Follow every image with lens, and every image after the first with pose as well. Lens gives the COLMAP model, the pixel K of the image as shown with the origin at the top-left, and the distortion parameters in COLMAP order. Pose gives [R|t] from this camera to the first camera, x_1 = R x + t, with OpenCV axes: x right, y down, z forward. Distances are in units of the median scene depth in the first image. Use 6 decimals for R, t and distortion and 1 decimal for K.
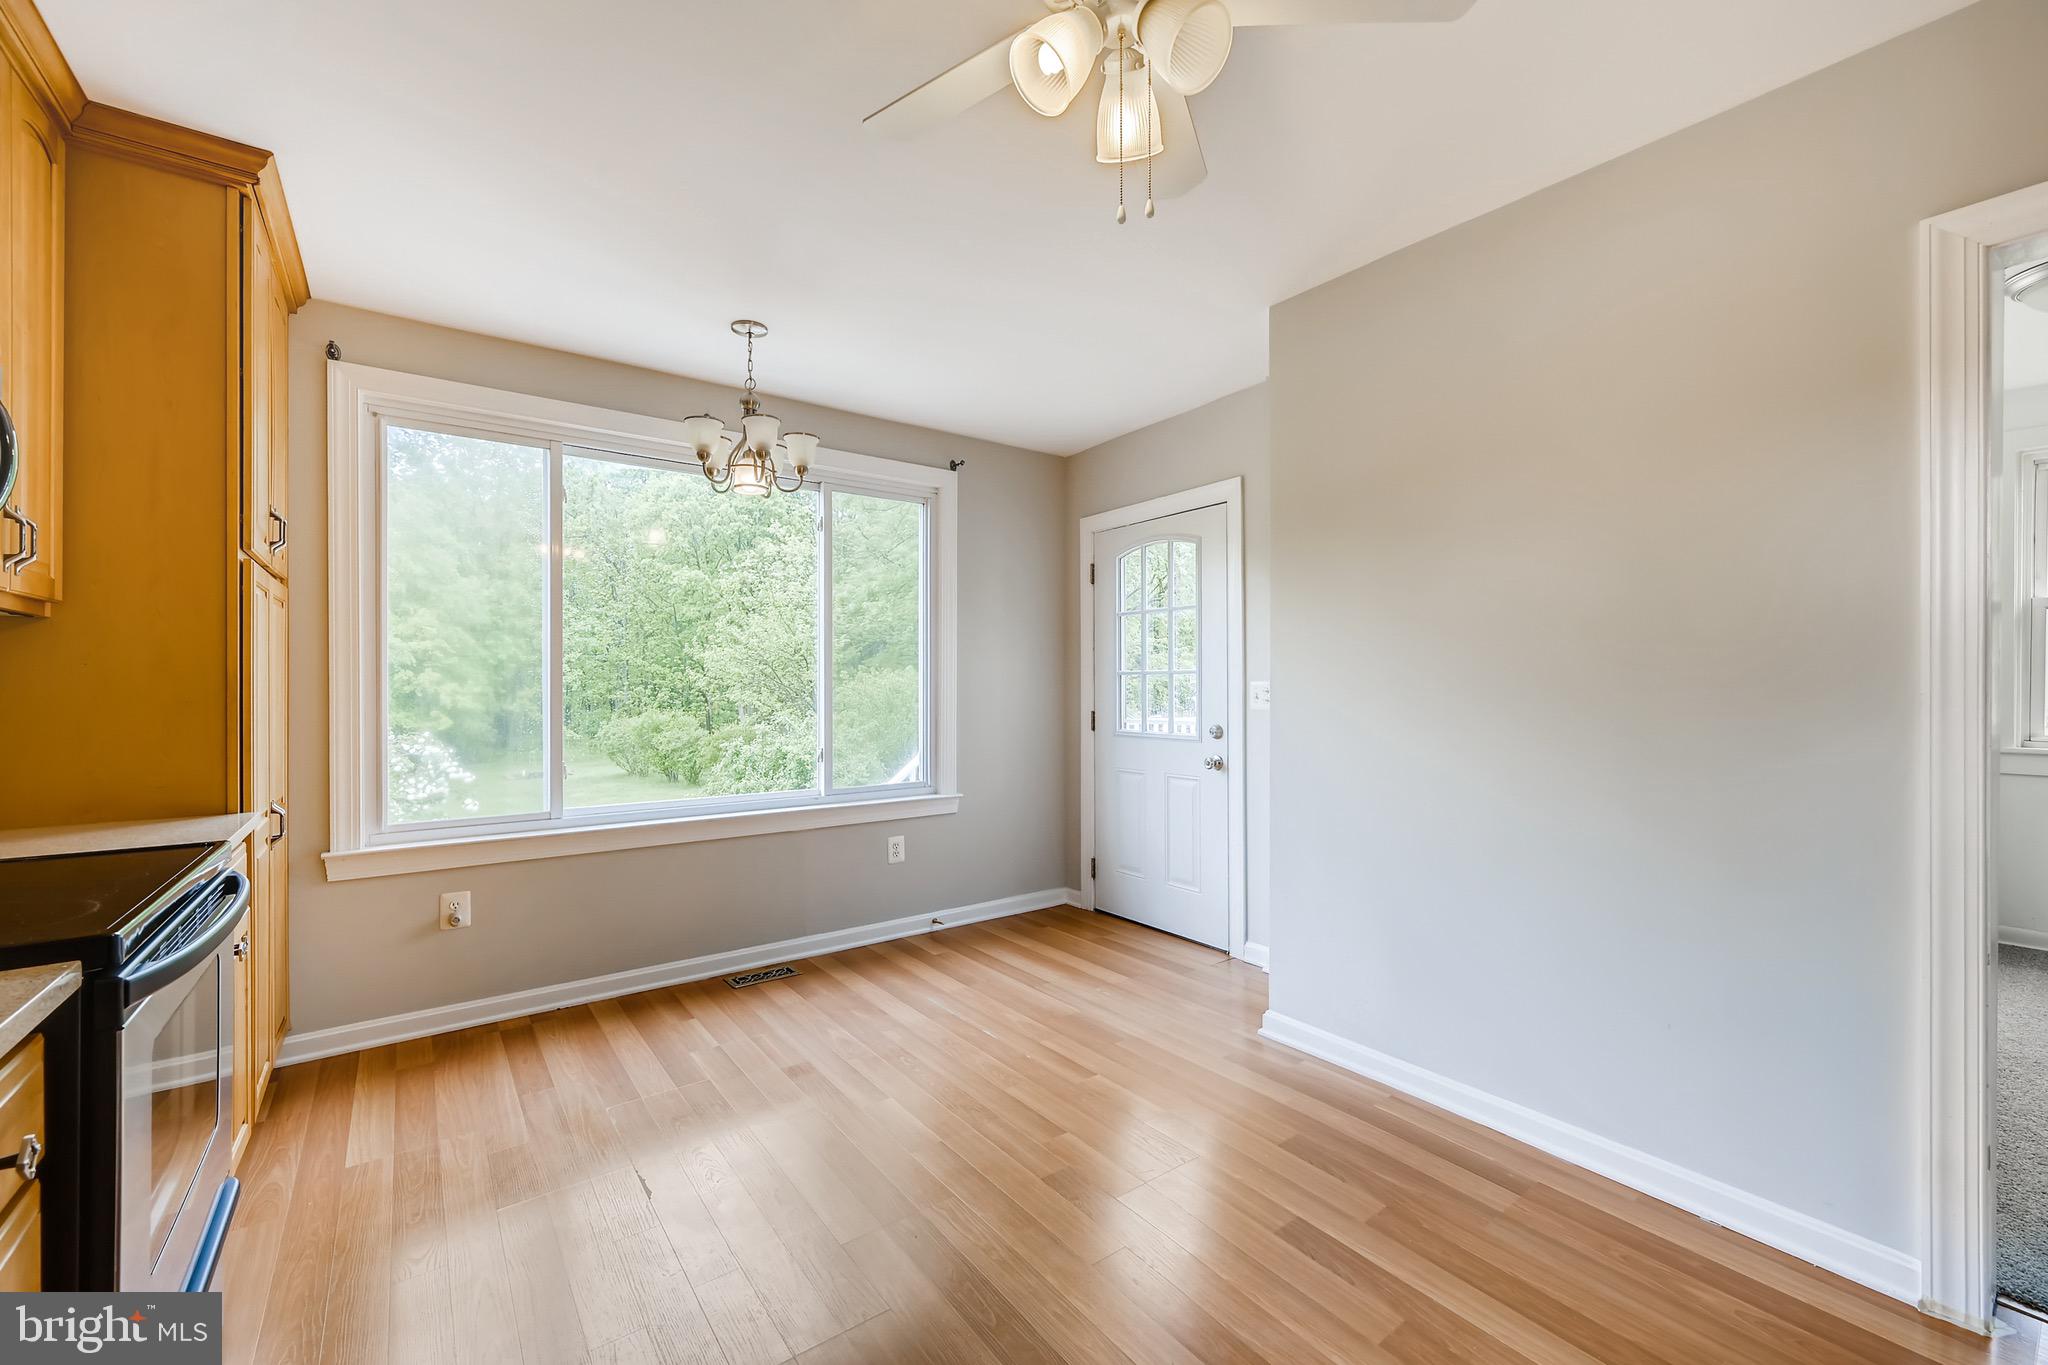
lens RADIAL K [[819.9, 0, 1010.8], [0, 819.9, 692.2], [0, 0, 1]] dist [-0.000087, -0.000070]
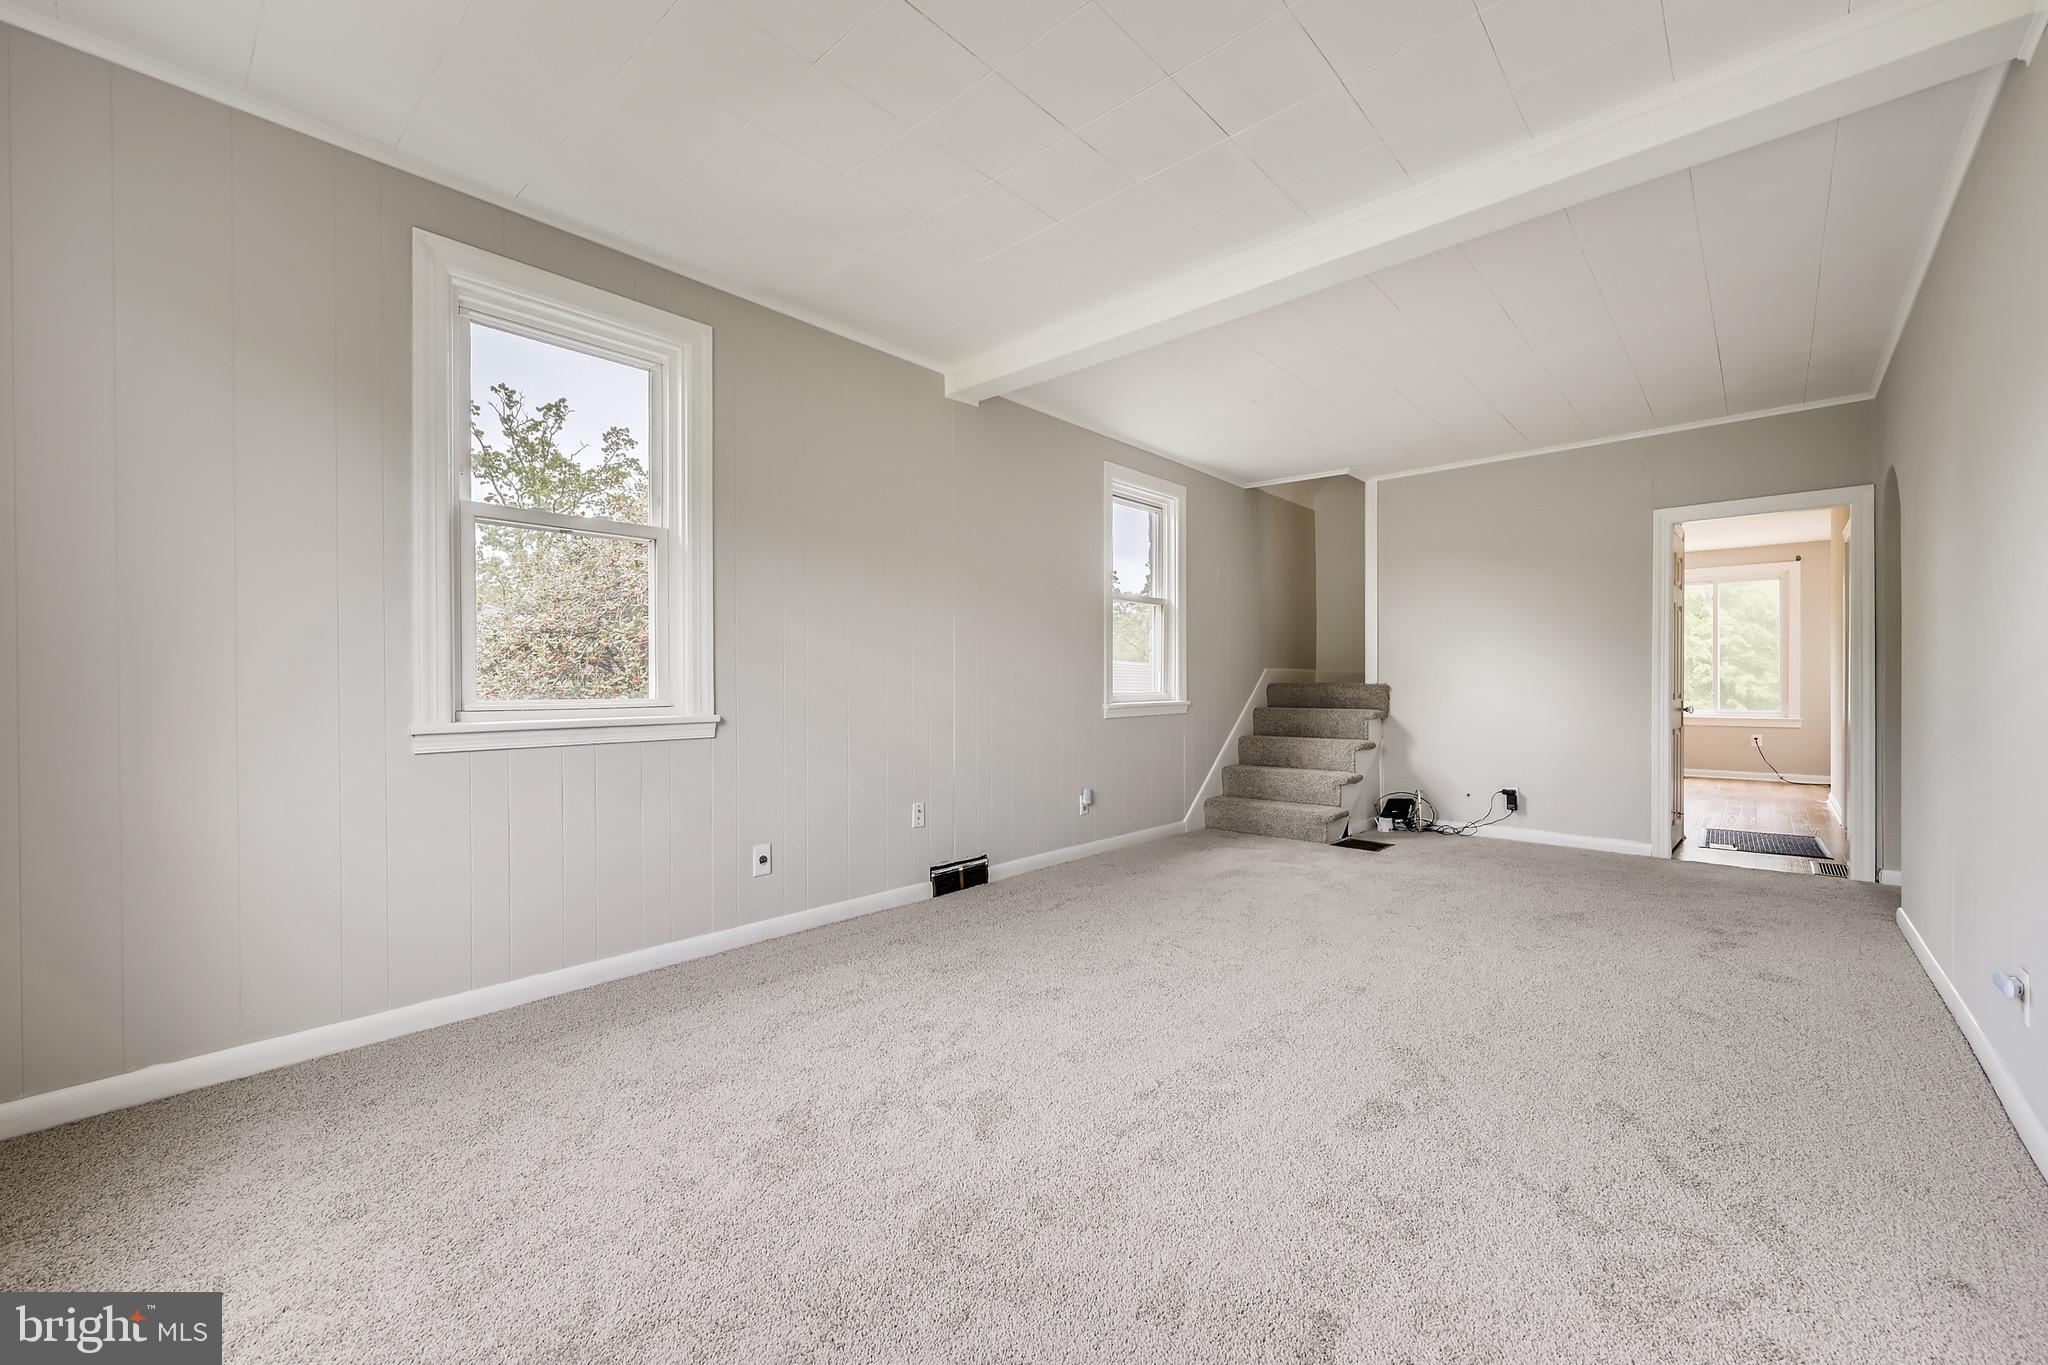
lens RADIAL K [[819.9, 0, 1018.6], [0, 819.9, 676.7], [0, 0, 1]] dist [-0.000087, -0.000070]
pose [[0.194116, 0.000701, -0.980978, 1.839538], [-0.013189, 0.999911, -0.001895, 0.058759], [0.980890, 0.013306, 0.194108, -1.543410]]
